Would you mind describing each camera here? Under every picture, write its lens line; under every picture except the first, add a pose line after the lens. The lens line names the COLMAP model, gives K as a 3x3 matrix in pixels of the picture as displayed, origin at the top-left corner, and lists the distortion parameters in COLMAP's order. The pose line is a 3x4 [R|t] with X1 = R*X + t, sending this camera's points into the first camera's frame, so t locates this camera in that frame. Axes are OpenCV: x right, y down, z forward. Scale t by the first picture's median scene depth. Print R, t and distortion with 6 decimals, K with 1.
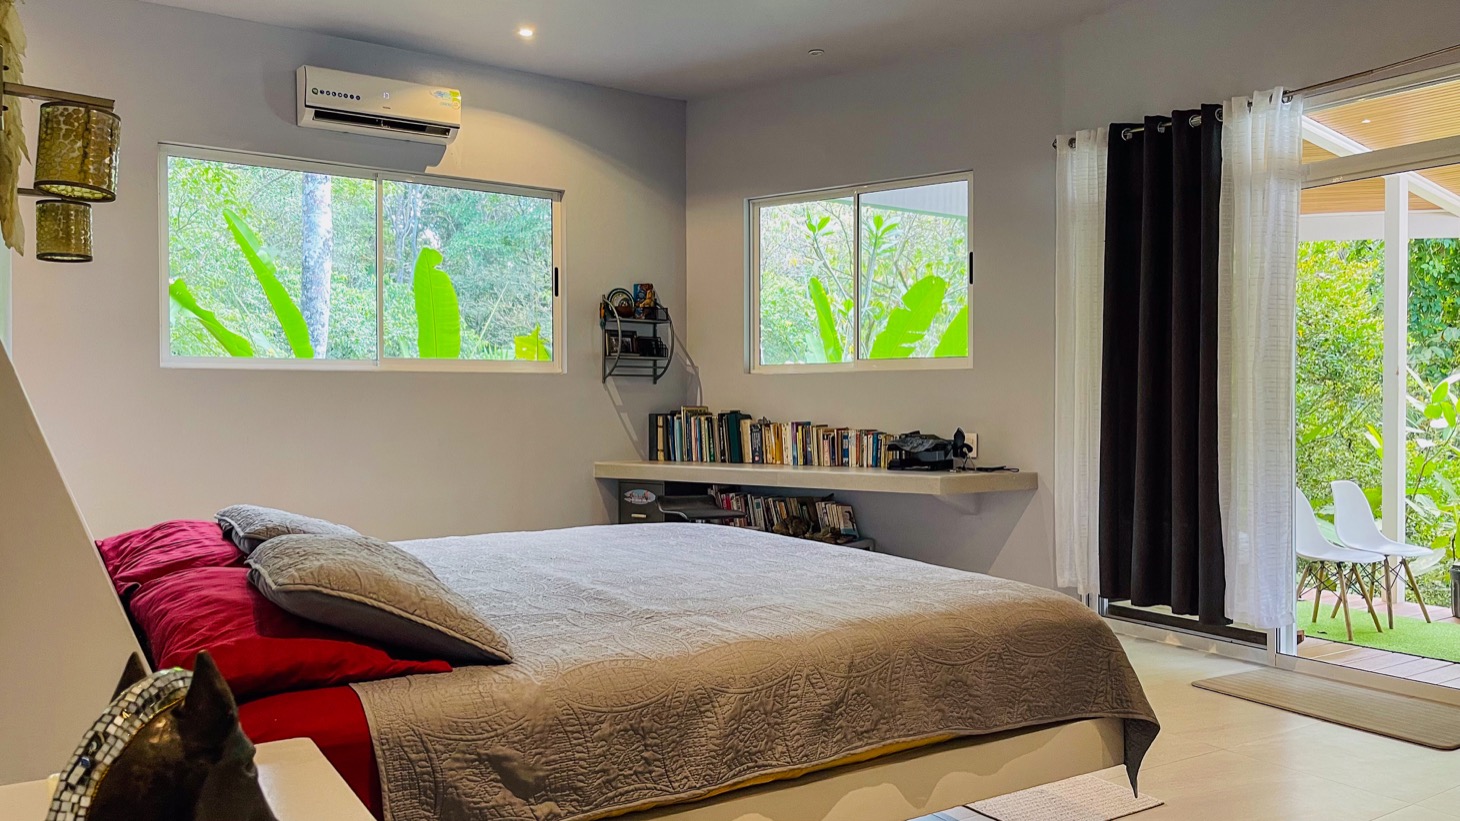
lens RADIAL K [[1101.7, 0, 730.0], [0, 1101.7, 410.5], [0, 0, 1]] dist [0.065249, -0.082331]
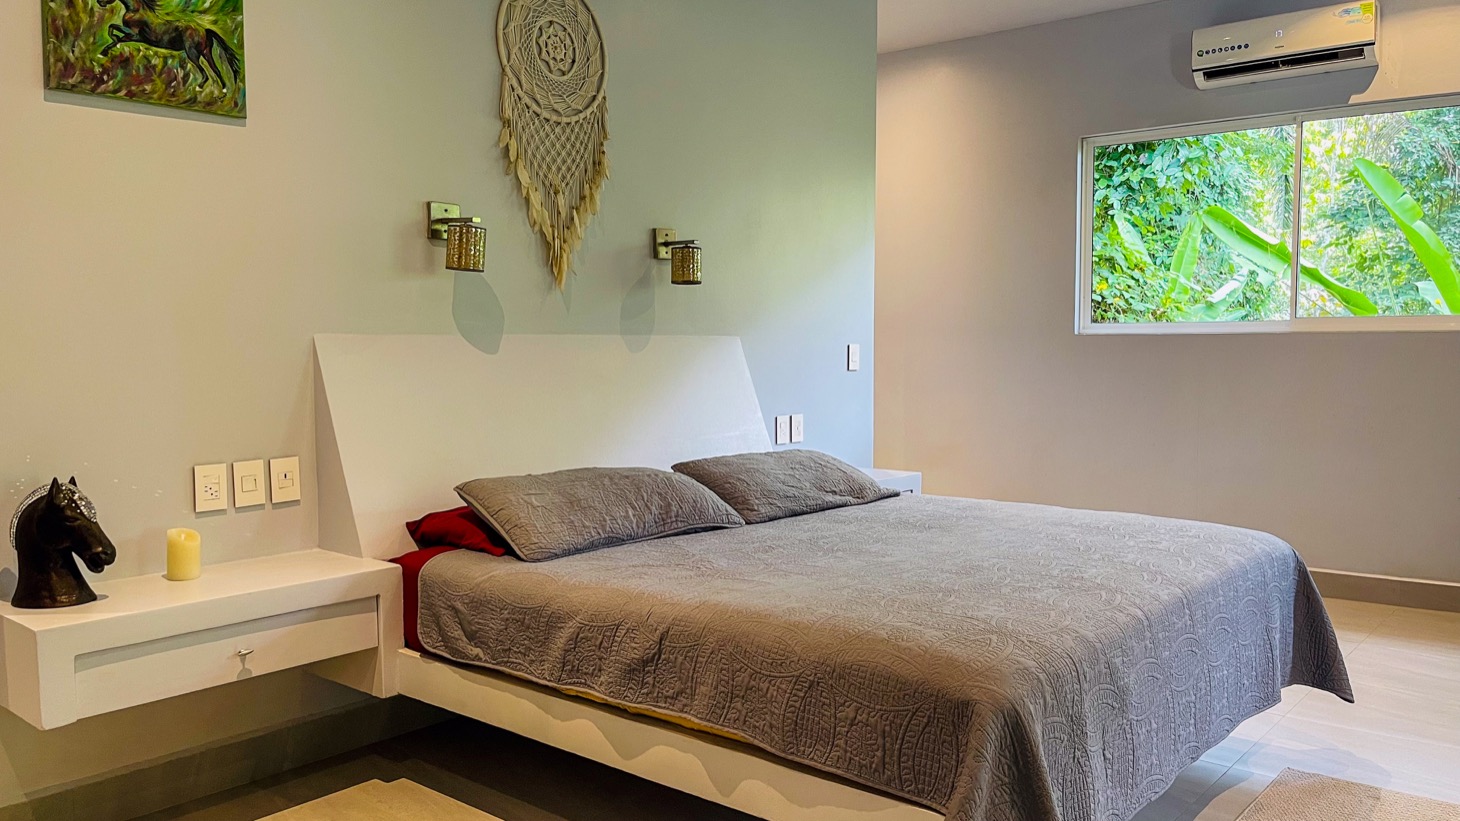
lens RADIAL K [[1101.7, 0, 730.0], [0, 1101.7, 410.5], [0, 0, 1]] dist [0.065249, -0.082331]
pose [[0.312996, 0.057391, -0.948019, 0.933063], [-0.007334, 0.998289, 0.058013, -0.045739], [0.949726, -0.011205, 0.312881, 0.577248]]
